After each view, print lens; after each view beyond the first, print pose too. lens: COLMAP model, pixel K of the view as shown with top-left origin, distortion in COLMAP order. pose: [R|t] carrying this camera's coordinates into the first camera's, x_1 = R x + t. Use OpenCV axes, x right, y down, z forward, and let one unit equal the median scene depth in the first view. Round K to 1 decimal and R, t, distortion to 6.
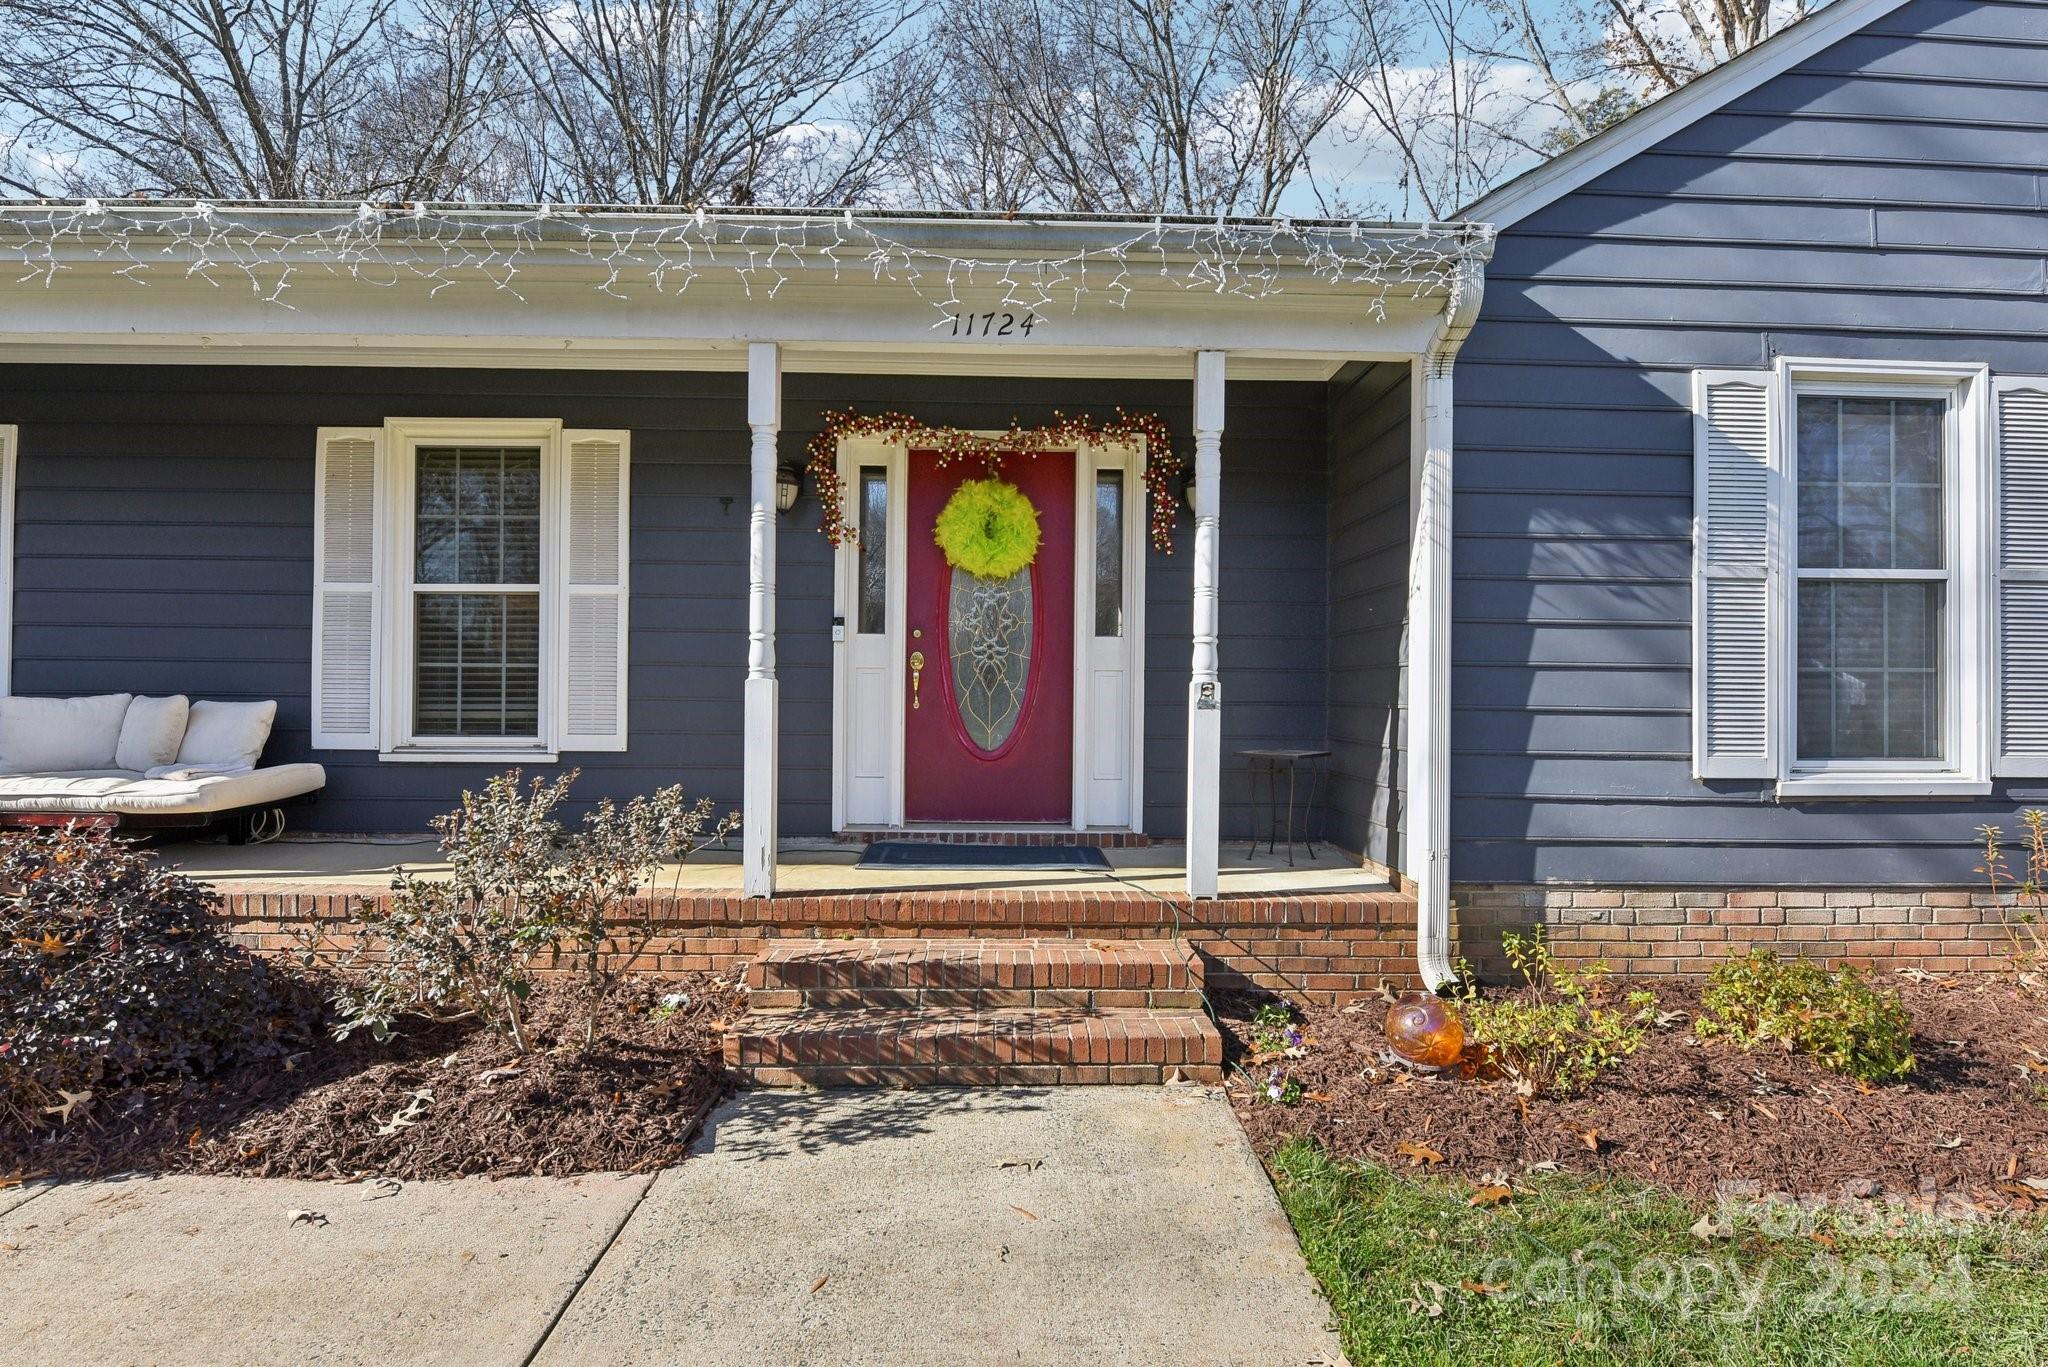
lens RADIAL K [[1001.4, 0, 1022.4], [0, 1001.4, 674.4], [0, 0, 1]] dist [-0.015842, -0.000539]
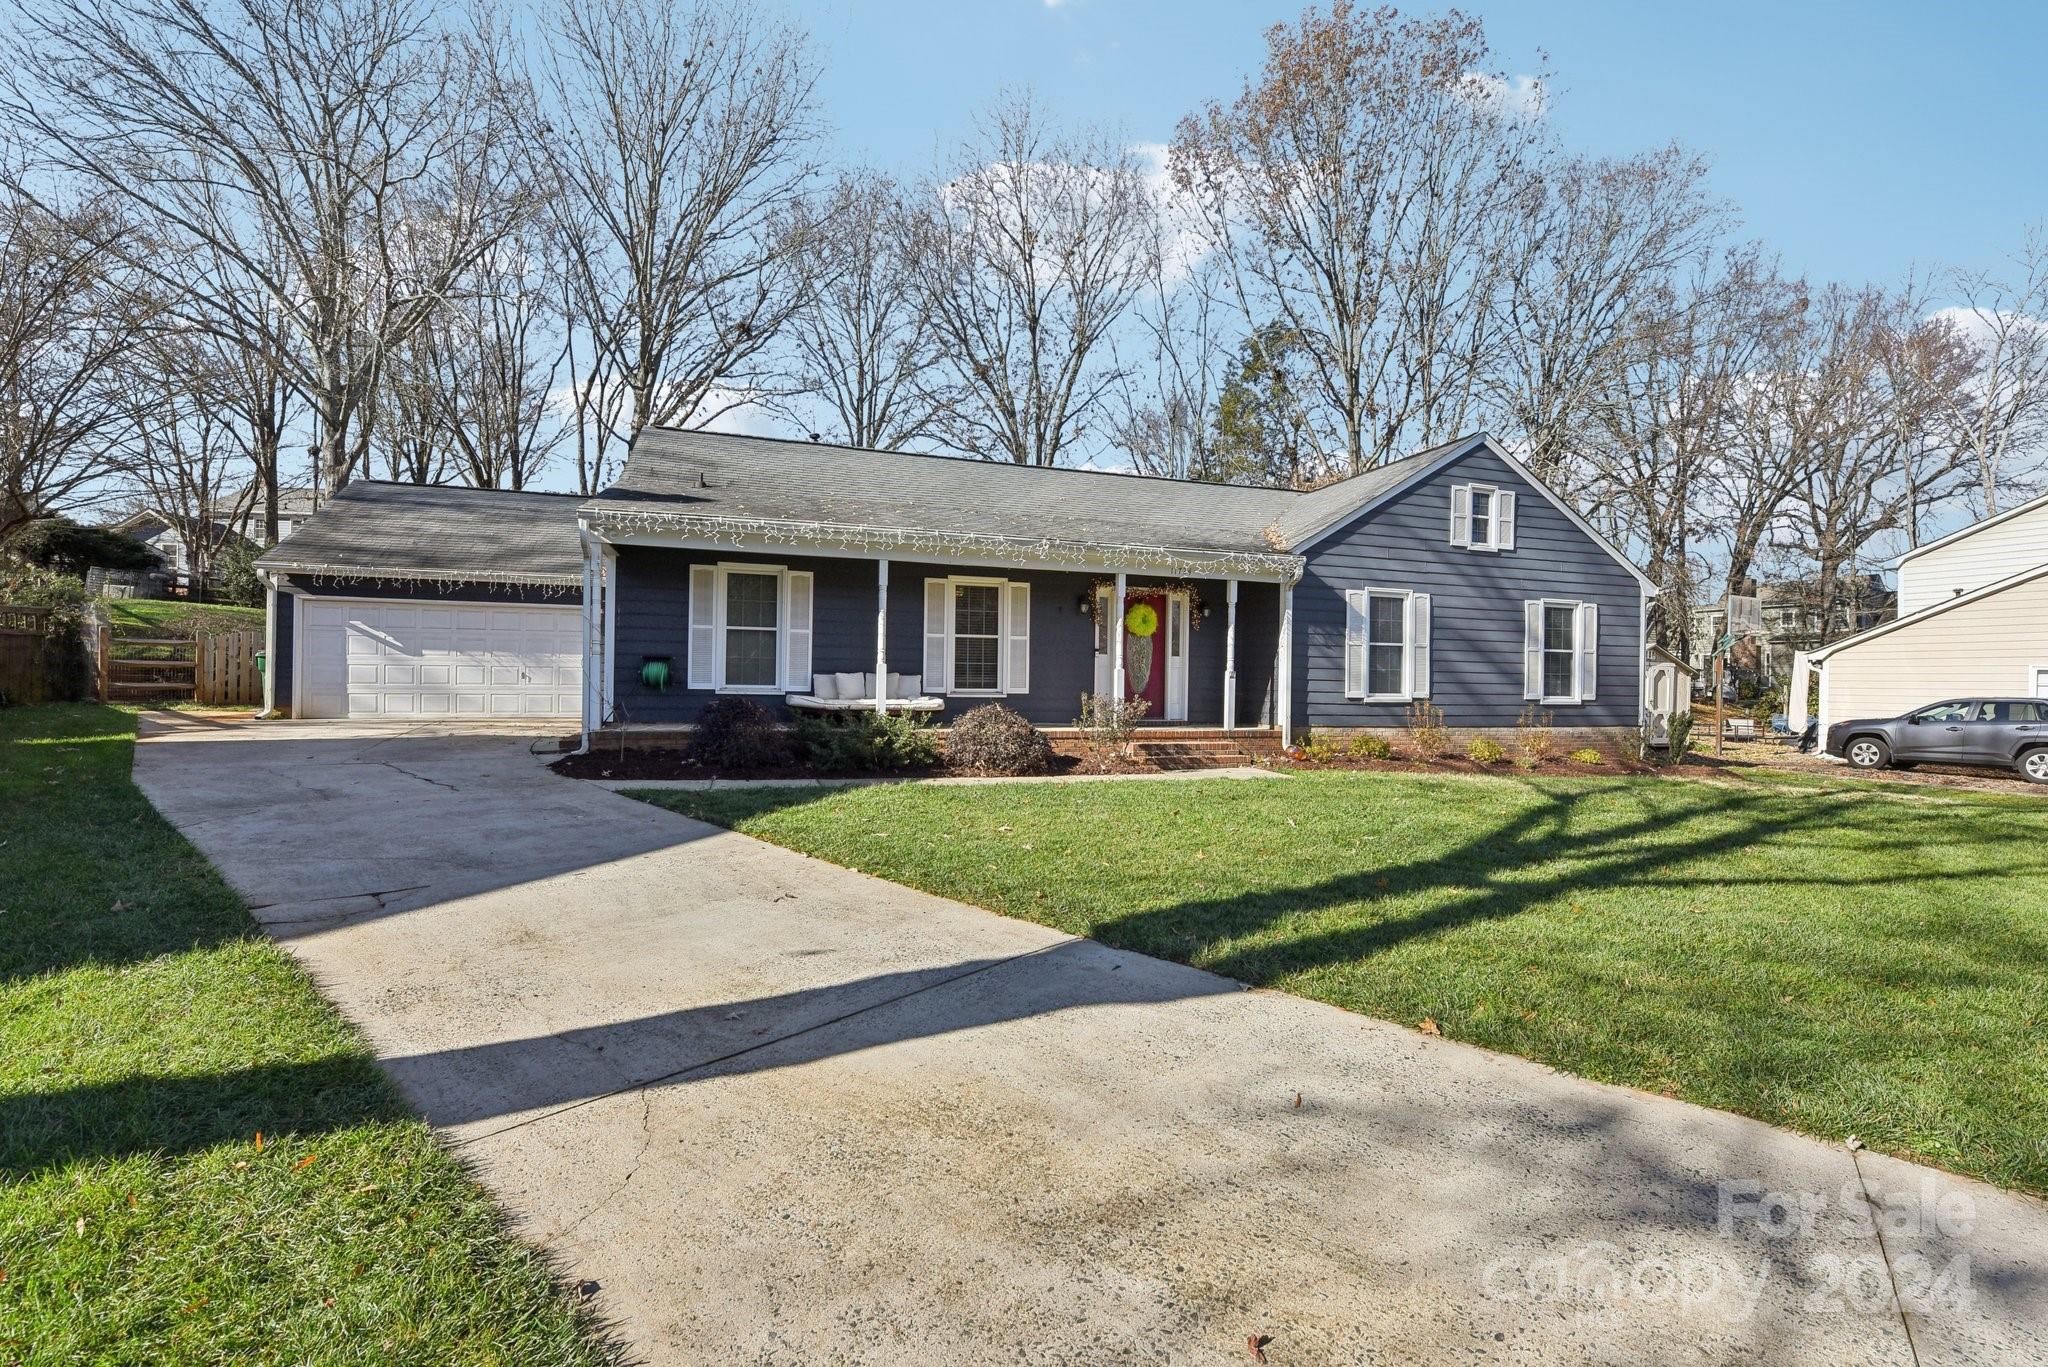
lens RADIAL K [[880.3, 0, 1027.8], [0, 880.3, 689.2], [0, 0, 1]] dist [-0.020367, -0.000200]
pose [[0.956575, 0.003197, 0.291470, -1.180480], [-0.009383, 0.999759, 0.019829, 0.013841], [-0.291336, -0.021703, 0.956374, -1.497989]]
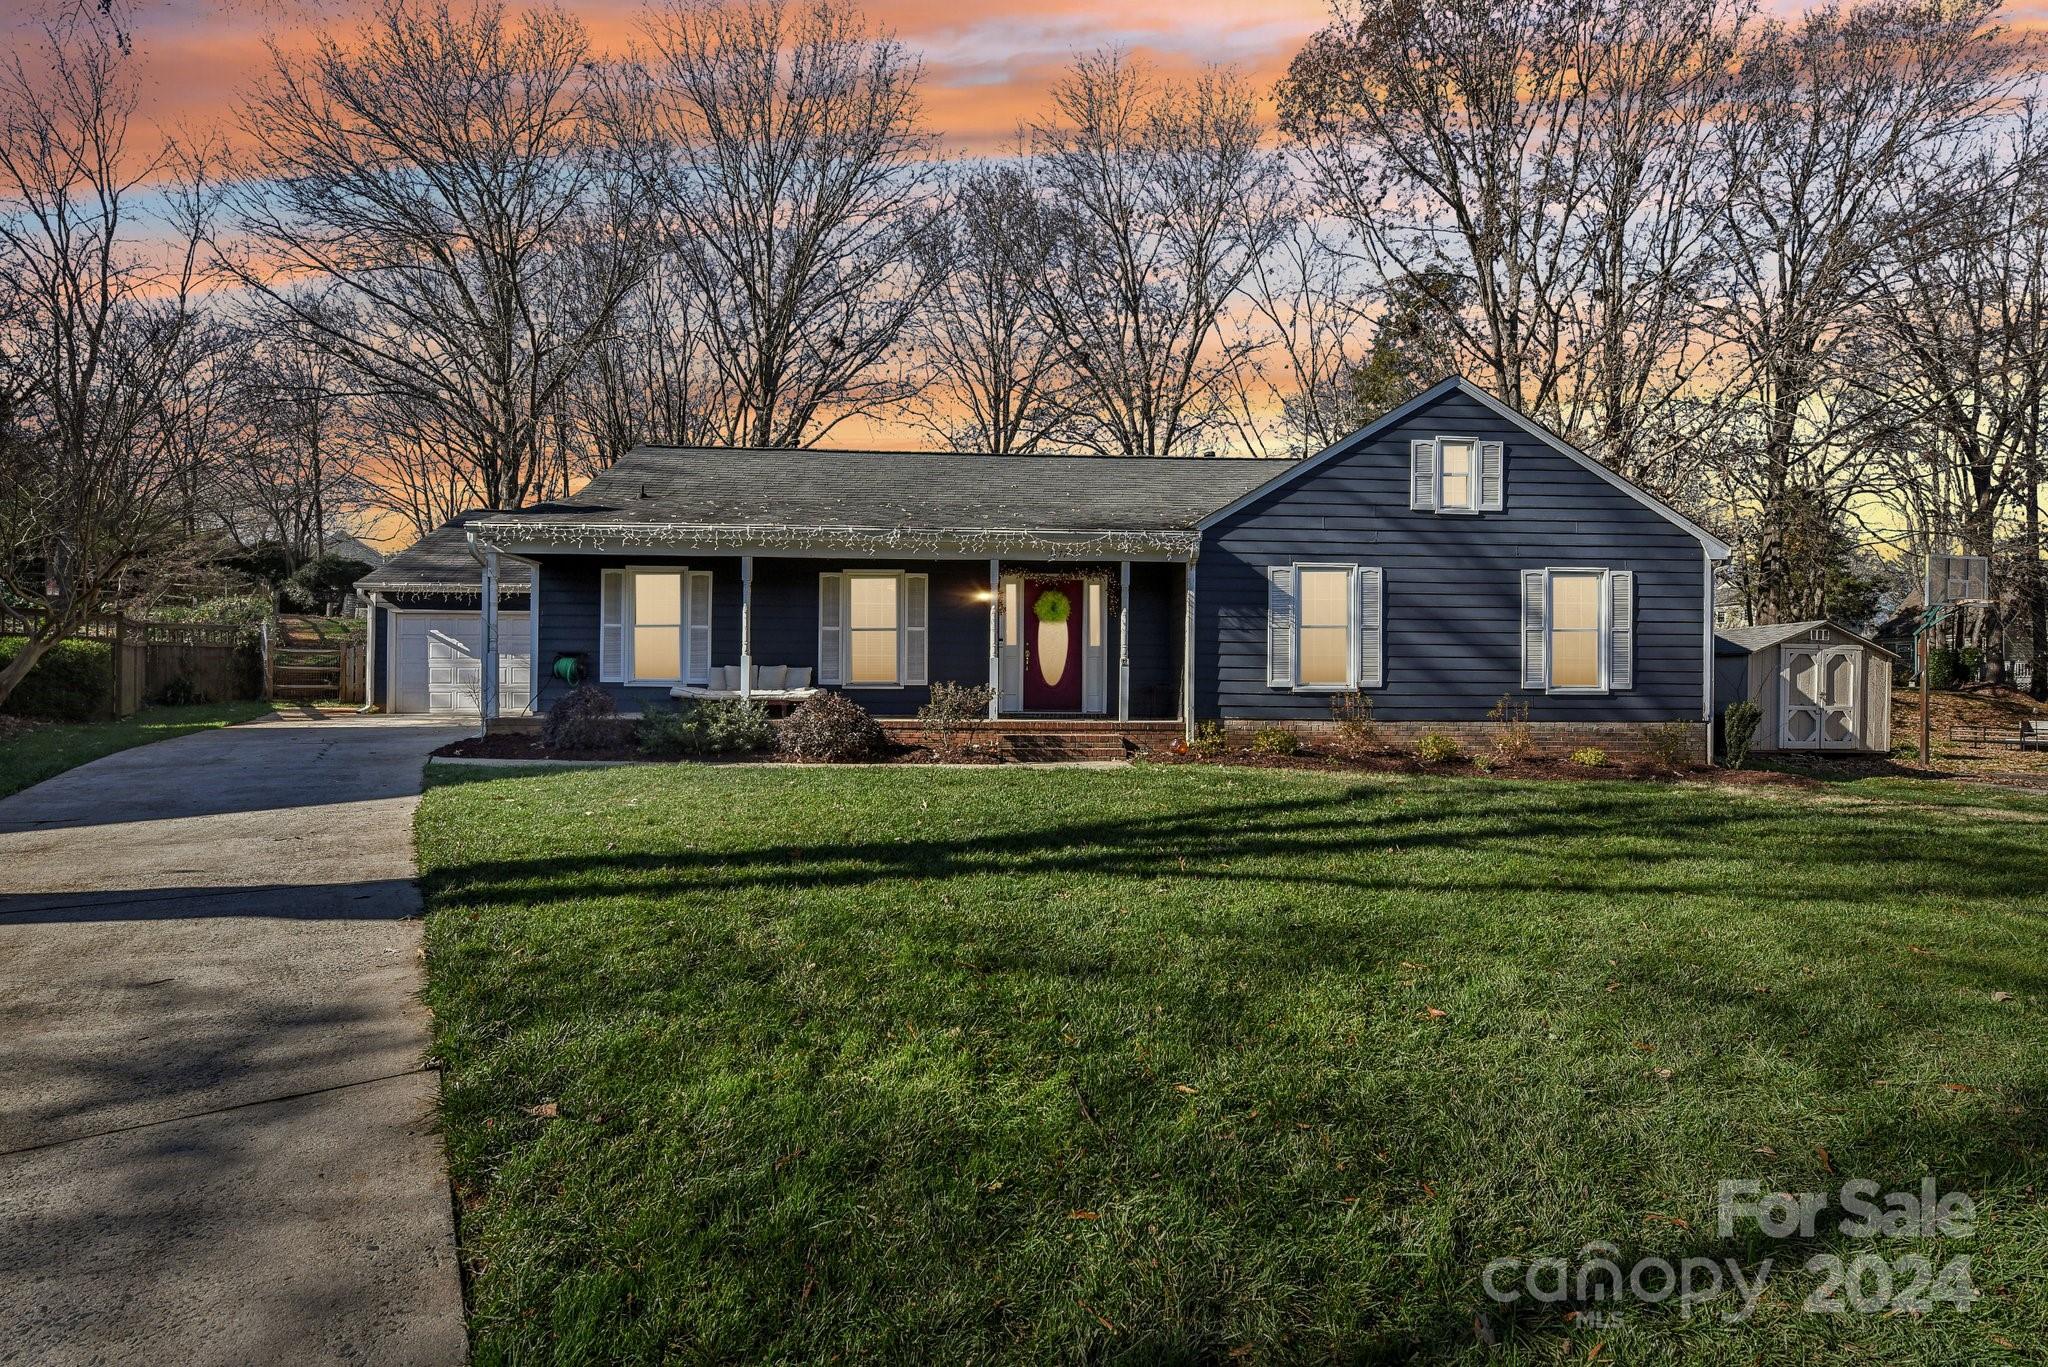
lens RADIAL K [[926.8, 0, 1022.8], [0, 926.8, 690.3], [0, 0, 1]] dist [-0.022499, -0.000083]
pose [[0.999722, -0.002329, 0.023465, -0.189292], [0.001987, 0.999892, 0.014576, 0.055194], [-0.023496, -0.014525, 0.999618, -1.730453]]
